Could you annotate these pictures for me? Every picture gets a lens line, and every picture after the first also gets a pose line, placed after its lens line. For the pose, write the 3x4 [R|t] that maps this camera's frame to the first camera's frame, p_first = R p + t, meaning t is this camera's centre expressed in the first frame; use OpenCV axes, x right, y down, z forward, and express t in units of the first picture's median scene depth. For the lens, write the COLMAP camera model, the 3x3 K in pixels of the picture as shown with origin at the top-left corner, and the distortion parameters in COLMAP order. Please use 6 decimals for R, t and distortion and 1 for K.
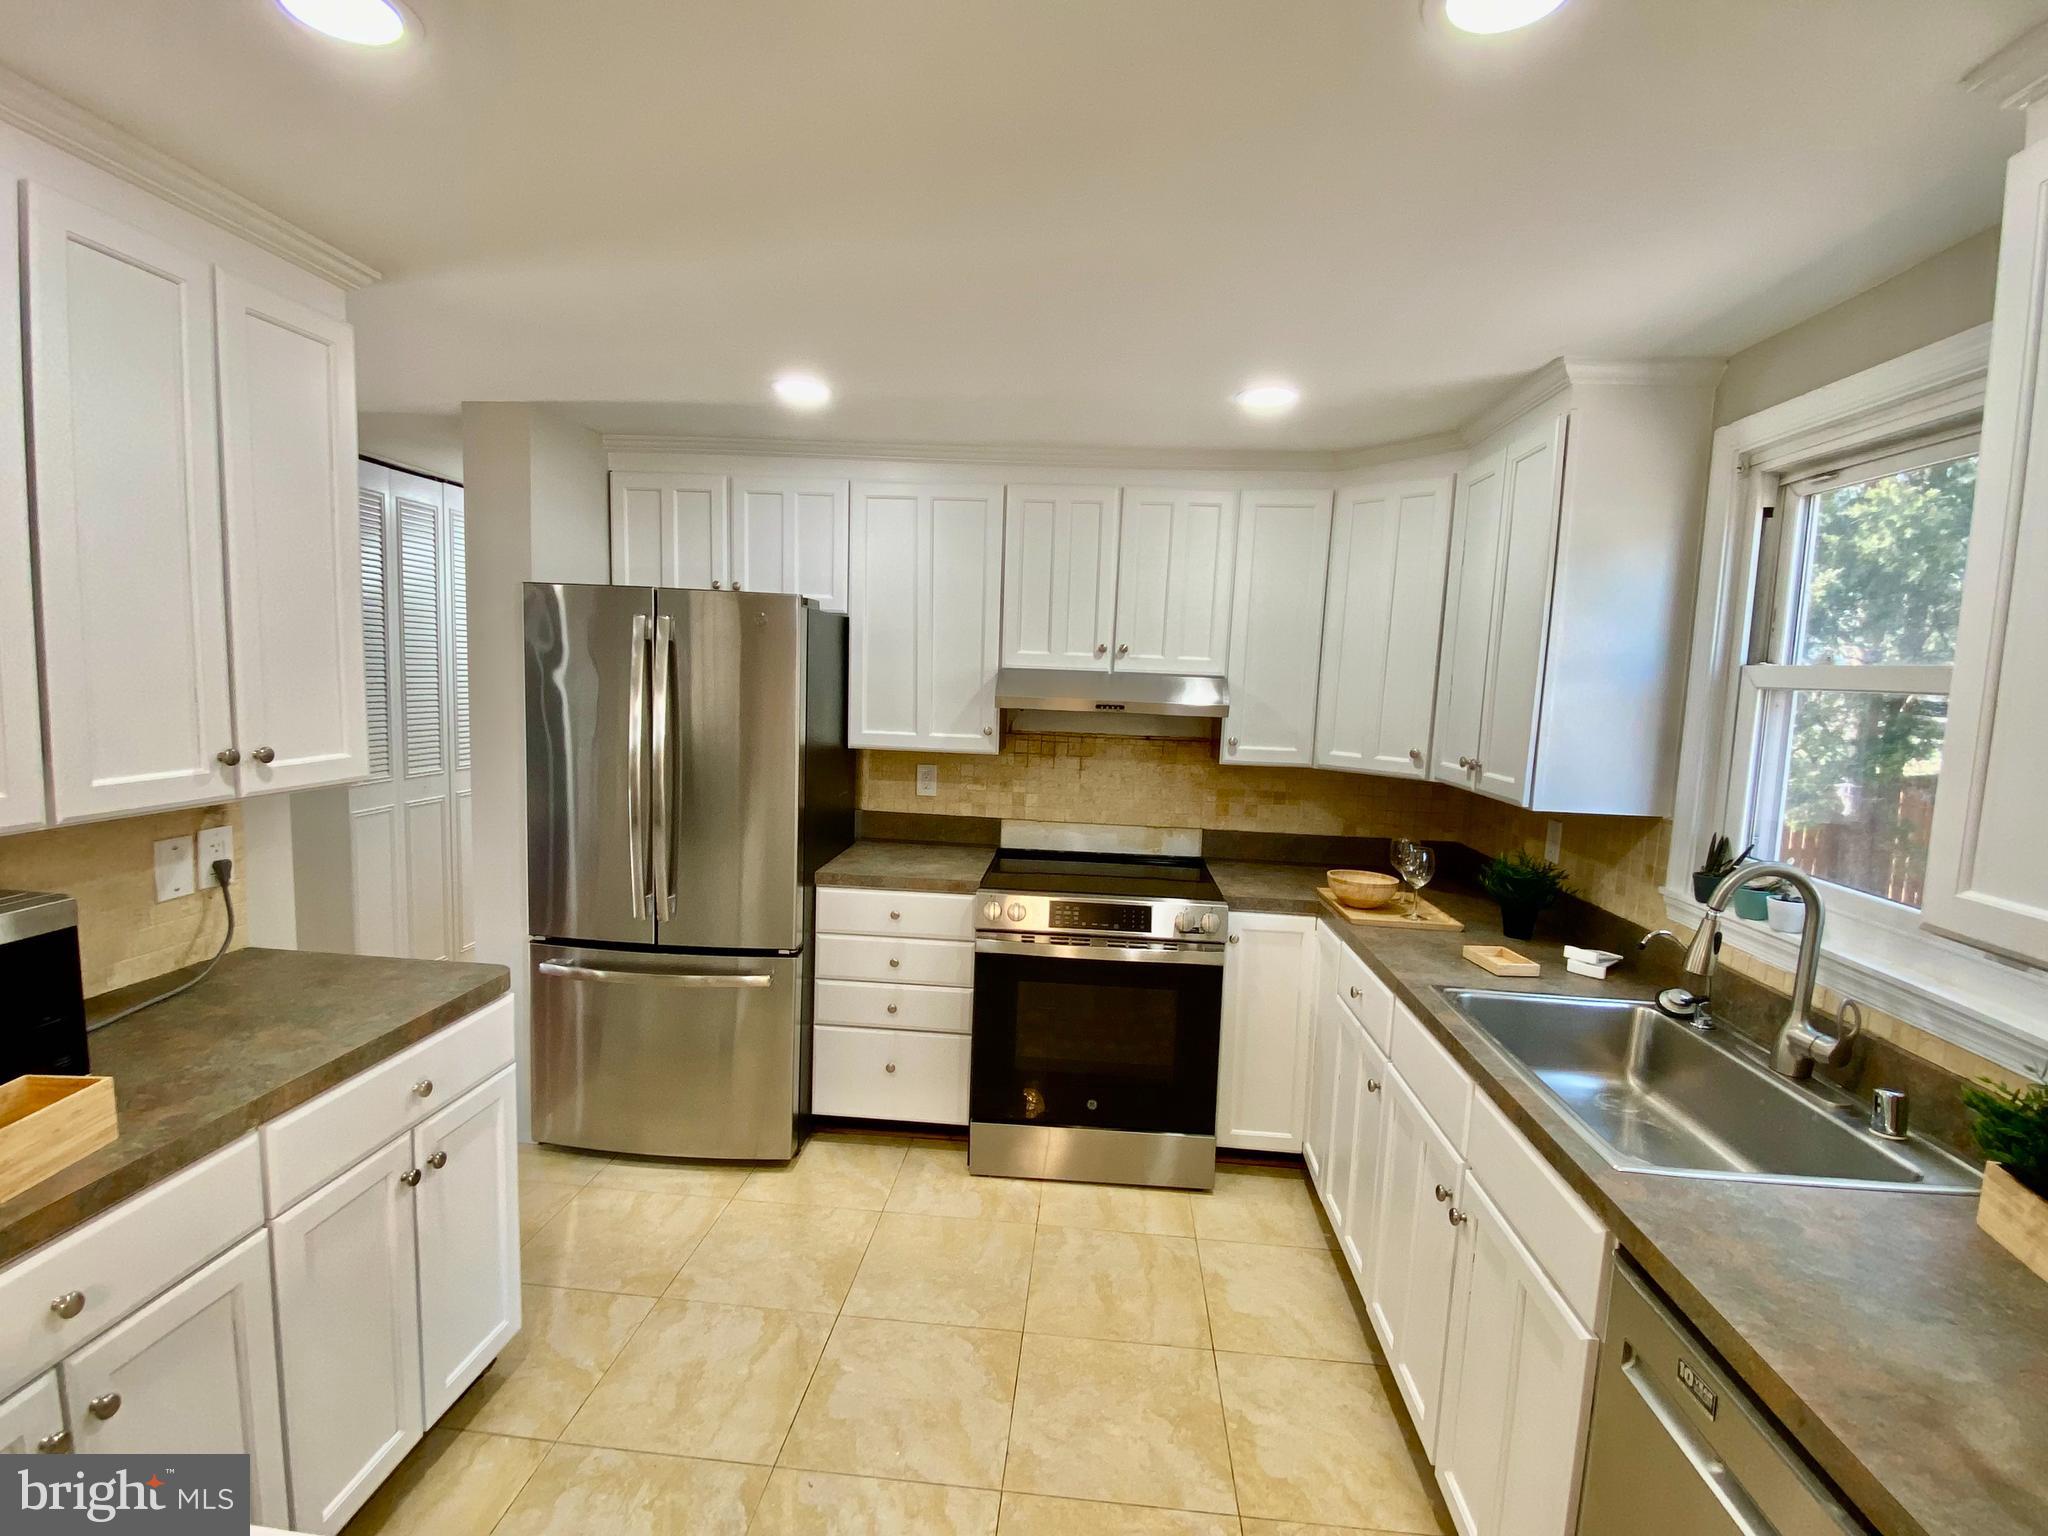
lens RADIAL K [[938.1, 0, 1039.7], [0, 938.1, 767.2], [0, 0, 1]] dist [0.040138, -0.029674]
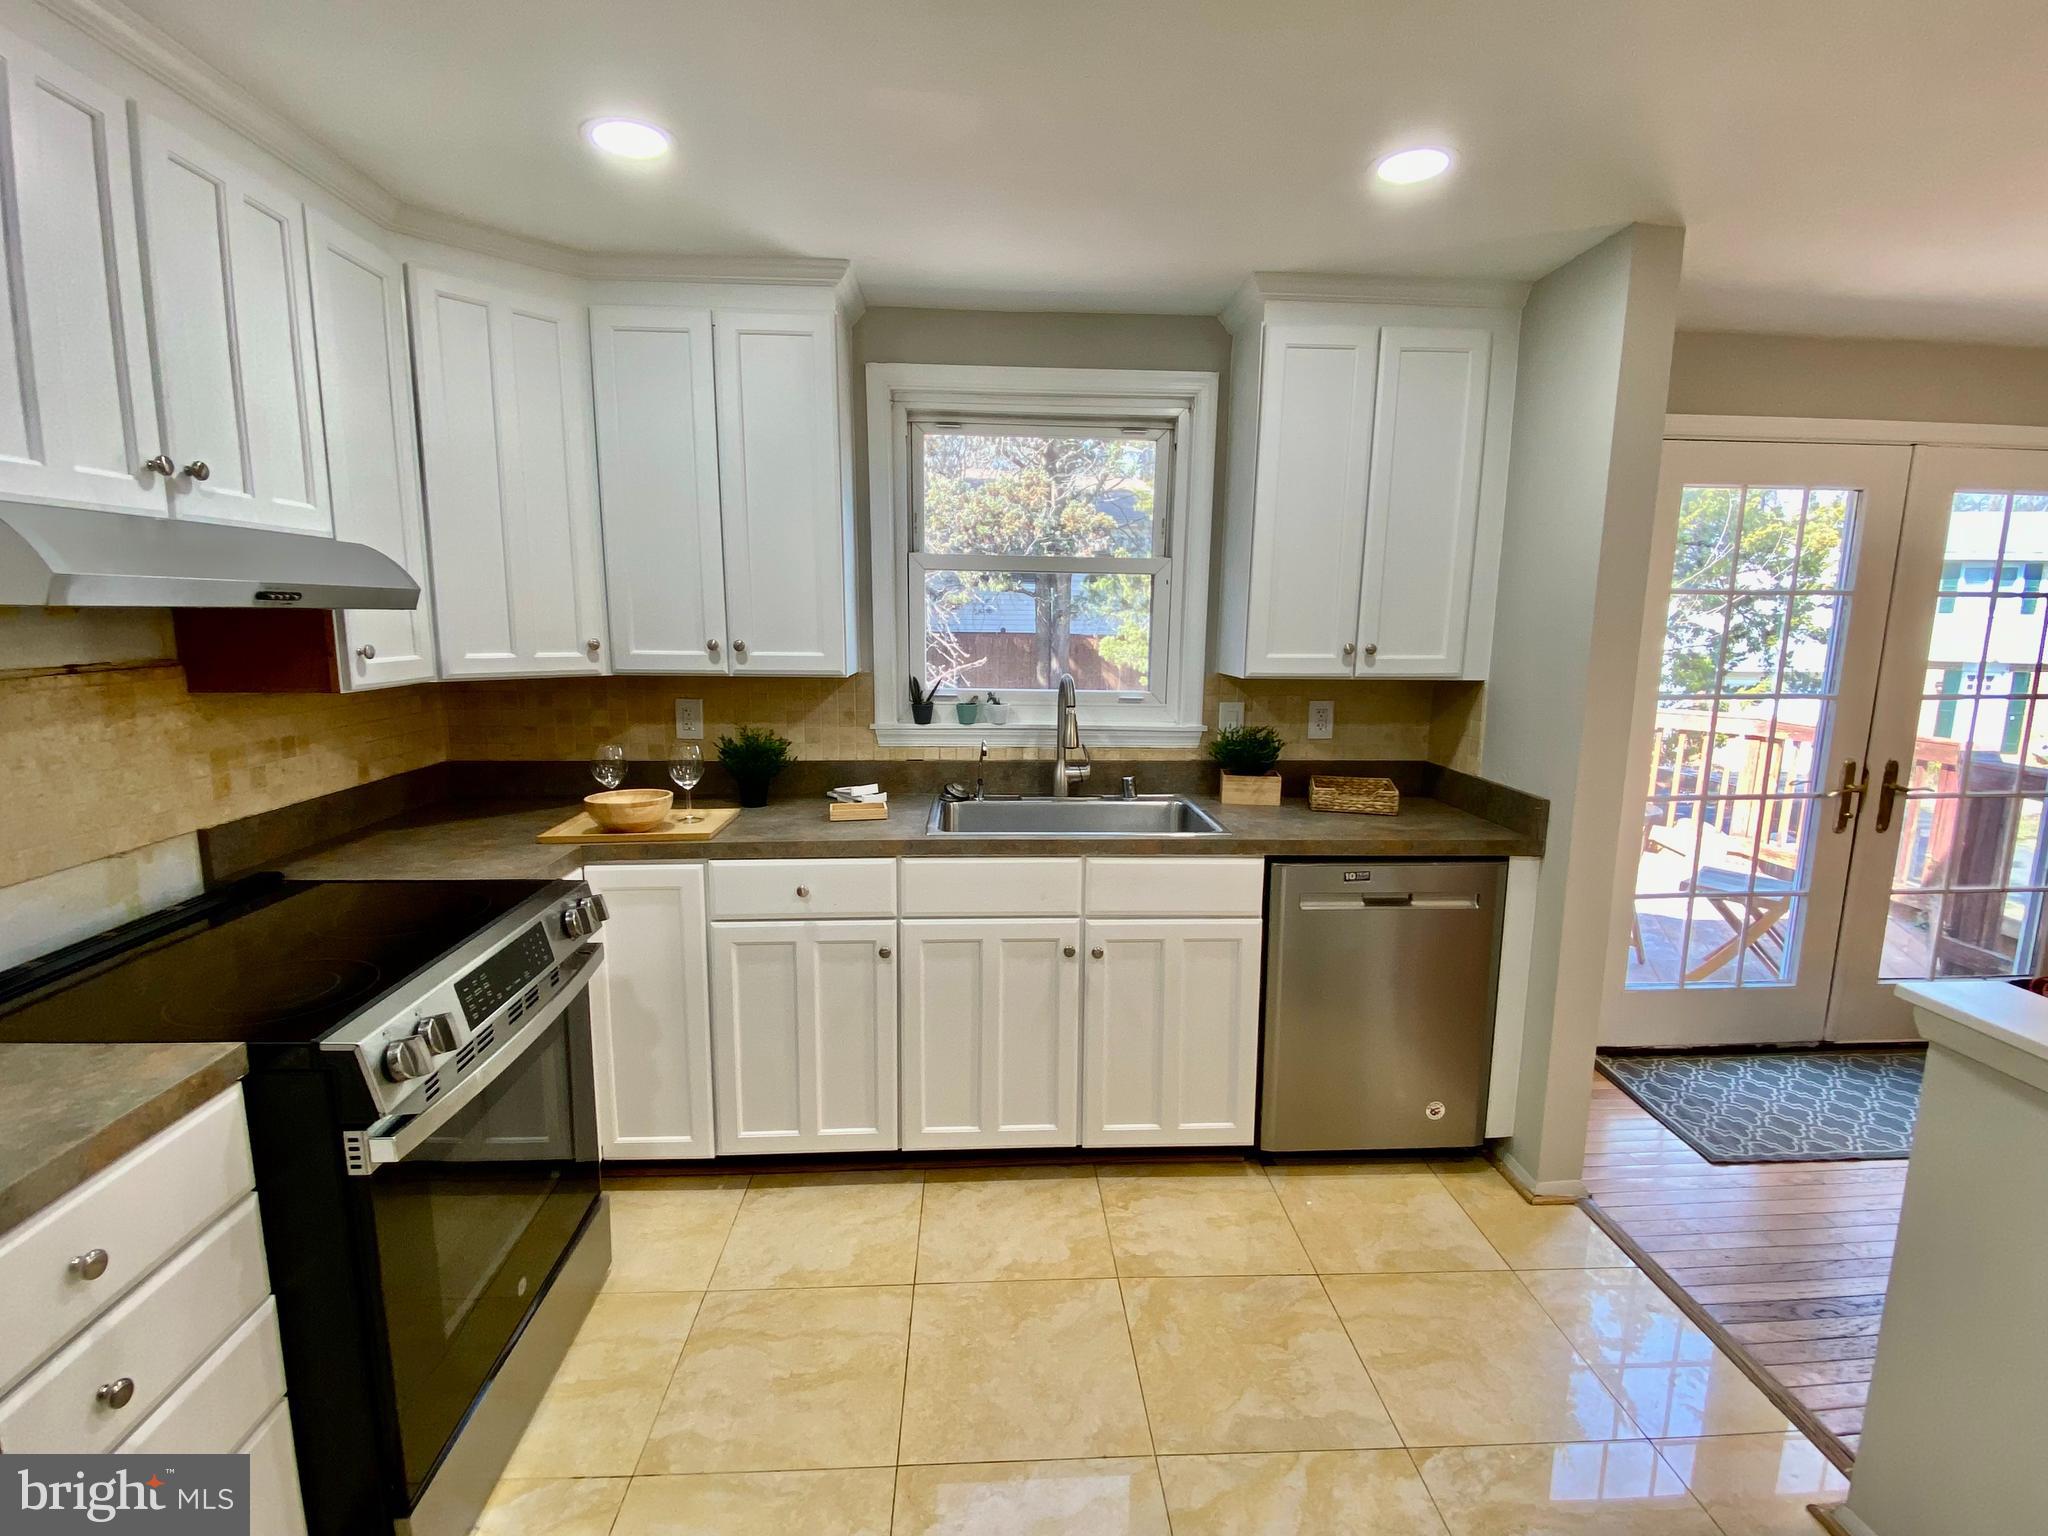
lens RADIAL K [[938.1, 0, 1039.7], [0, 938.1, 767.2], [0, 0, 1]] dist [0.040138, -0.029674]
pose [[-0.133551, -0.196177, 0.971431, -0.496289], [0.083372, 0.974513, 0.208262, -0.050653], [-0.987529, 0.108804, -0.113792, 0.720642]]
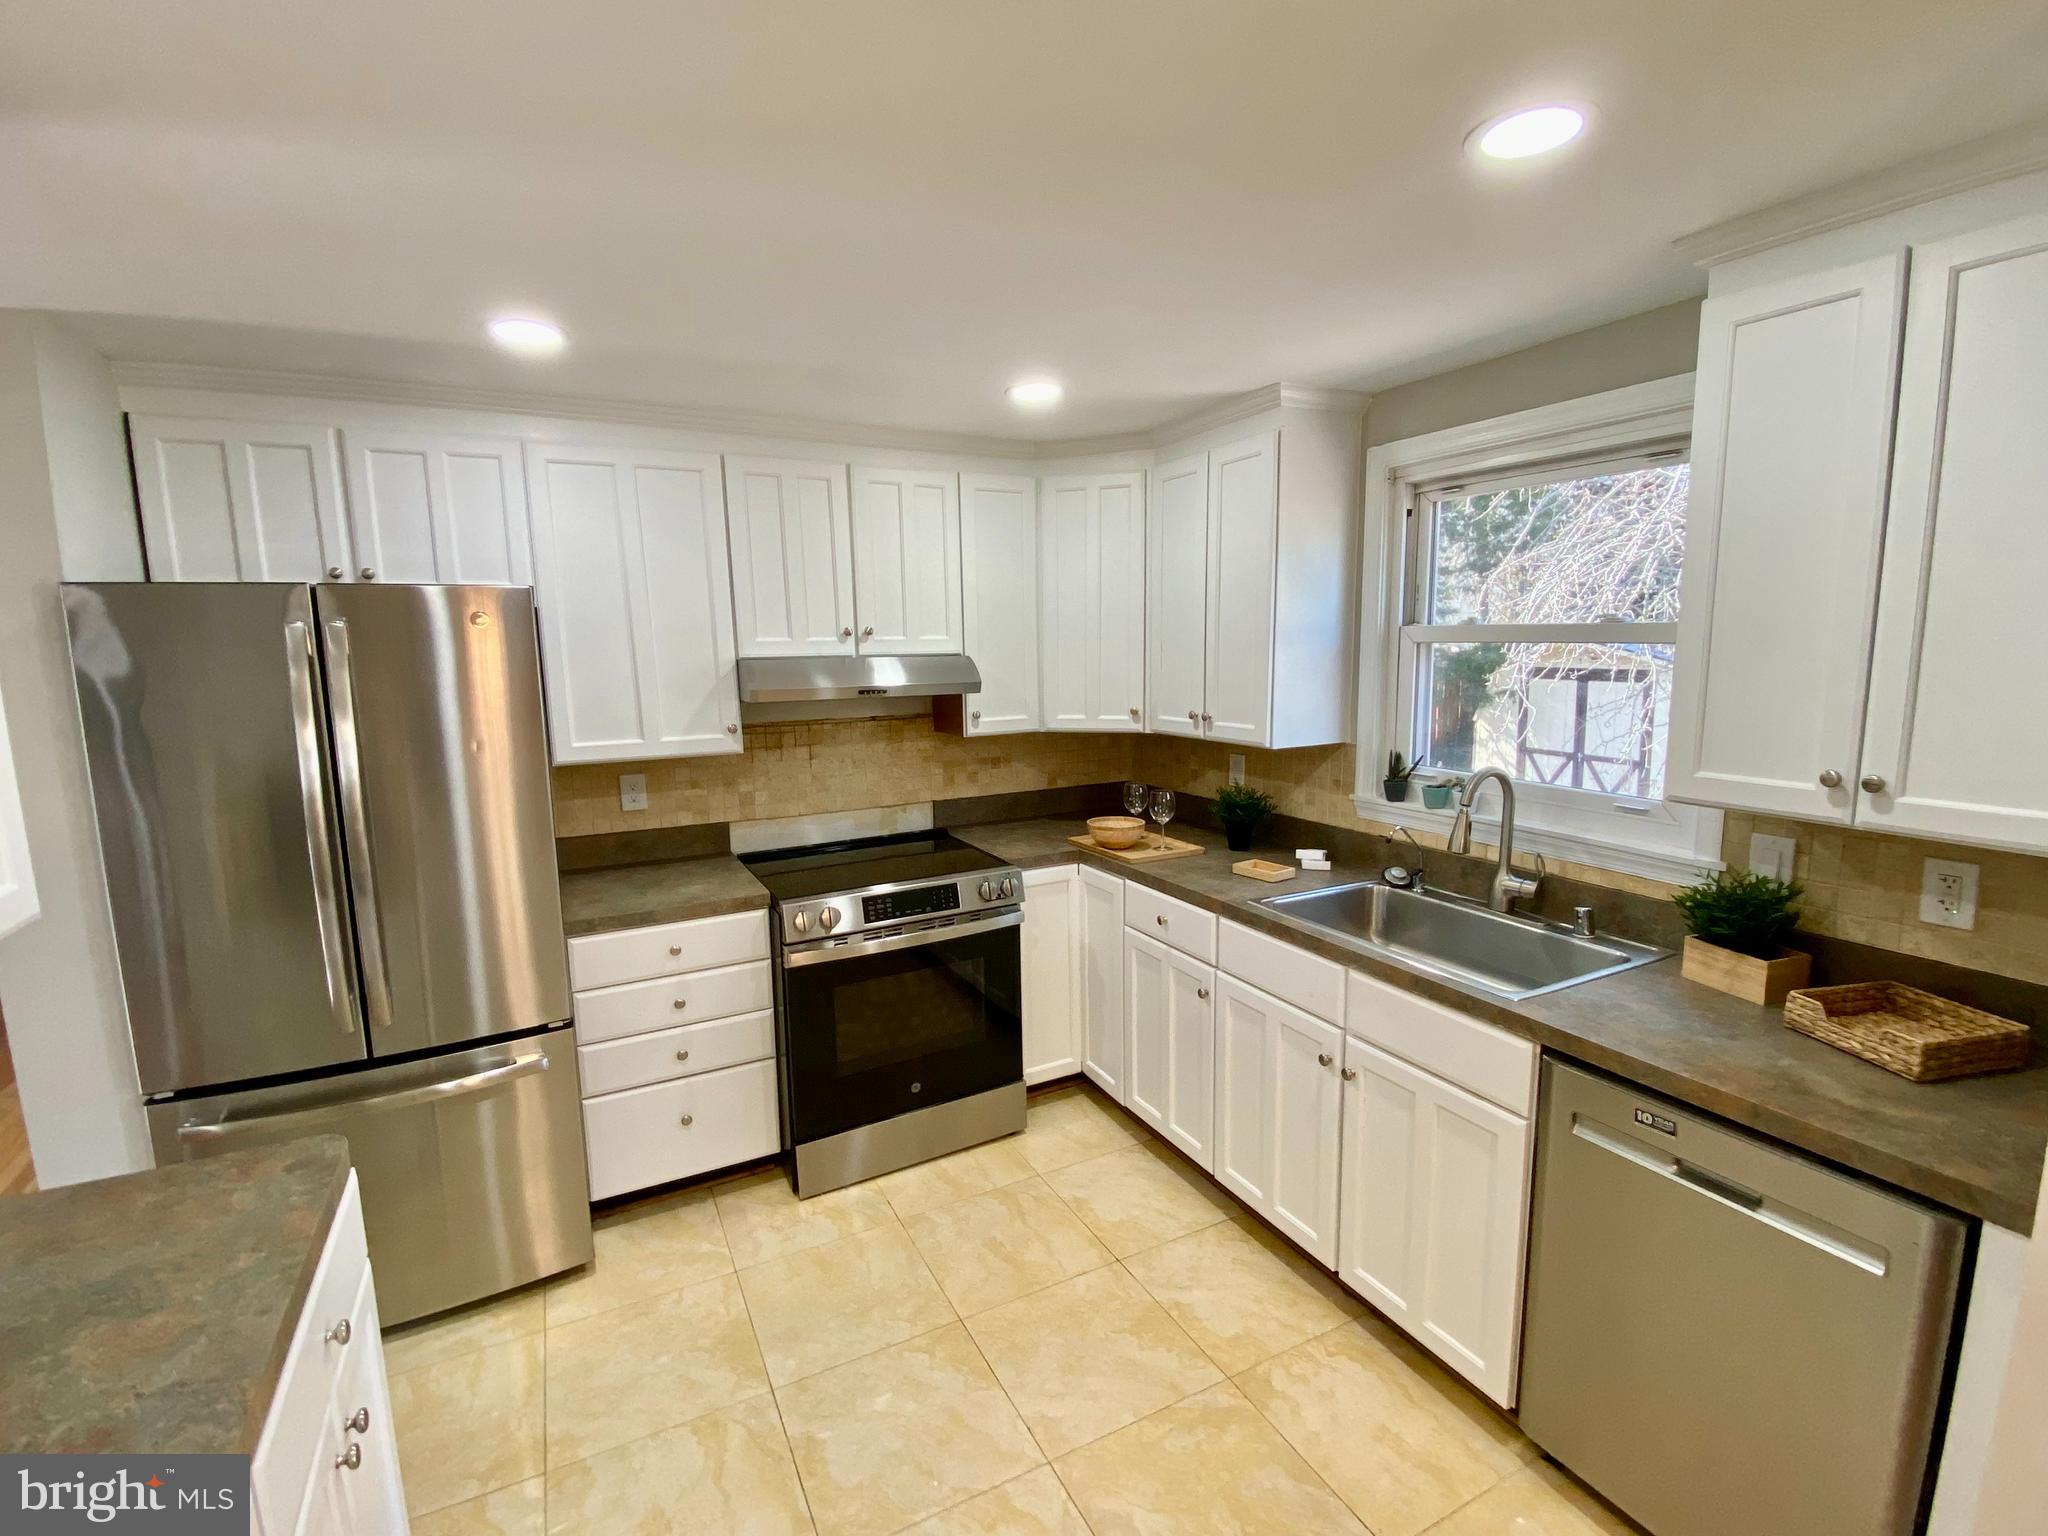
lens RADIAL K [[921.5, 0, 1030.1], [0, 921.5, 767.3], [0, 0, 1]] dist [0.037336, -0.038166]
pose [[0.850537, -0.127882, 0.510130, -0.304361], [0.104373, 0.991737, 0.074593, -0.043569], [-0.515454, -0.010200, 0.856857, 0.093582]]
